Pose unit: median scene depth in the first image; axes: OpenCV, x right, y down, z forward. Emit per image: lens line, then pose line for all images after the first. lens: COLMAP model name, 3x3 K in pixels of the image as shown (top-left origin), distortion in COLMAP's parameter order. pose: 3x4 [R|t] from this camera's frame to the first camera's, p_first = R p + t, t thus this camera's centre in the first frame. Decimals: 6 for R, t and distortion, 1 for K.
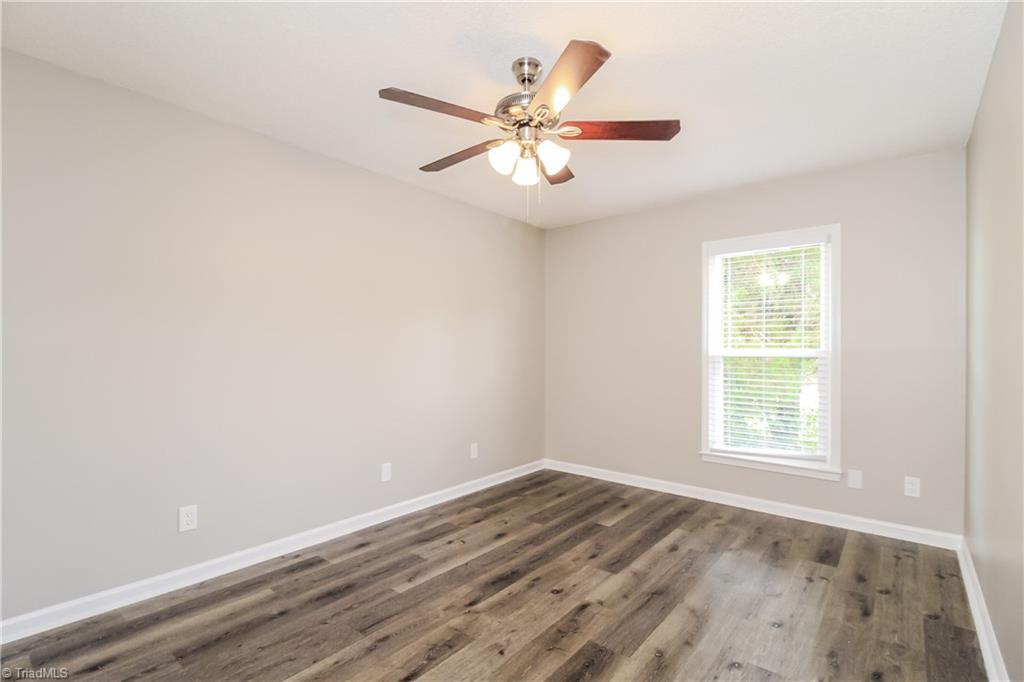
lens RADIAL K [[472.6, 0, 503.5], [0, 472.6, 344.6], [0, 0, 1]] dist [0.000368, -0.002319]
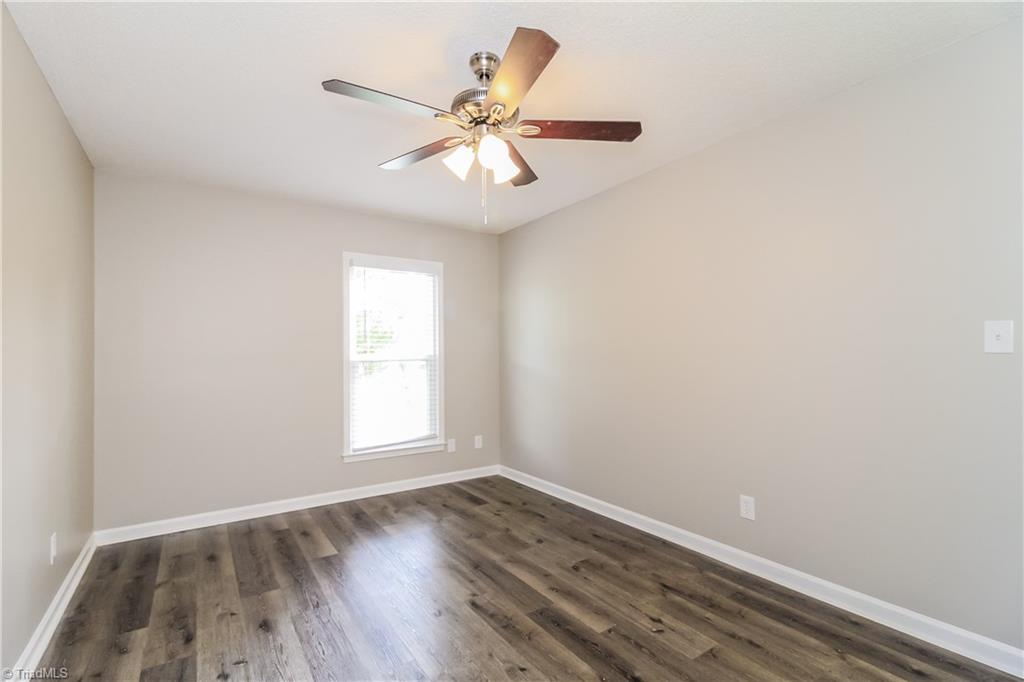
lens RADIAL K [[472.6, 0, 503.8], [0, 472.6, 342.3], [0, 0, 1]] dist [0.000368, -0.002319]
pose [[0.281432, 0.012316, 0.959502, -0.522902], [0.003919, 0.999895, -0.013984, -0.001802], [-0.959573, 0.007696, 0.281354, 0.418233]]
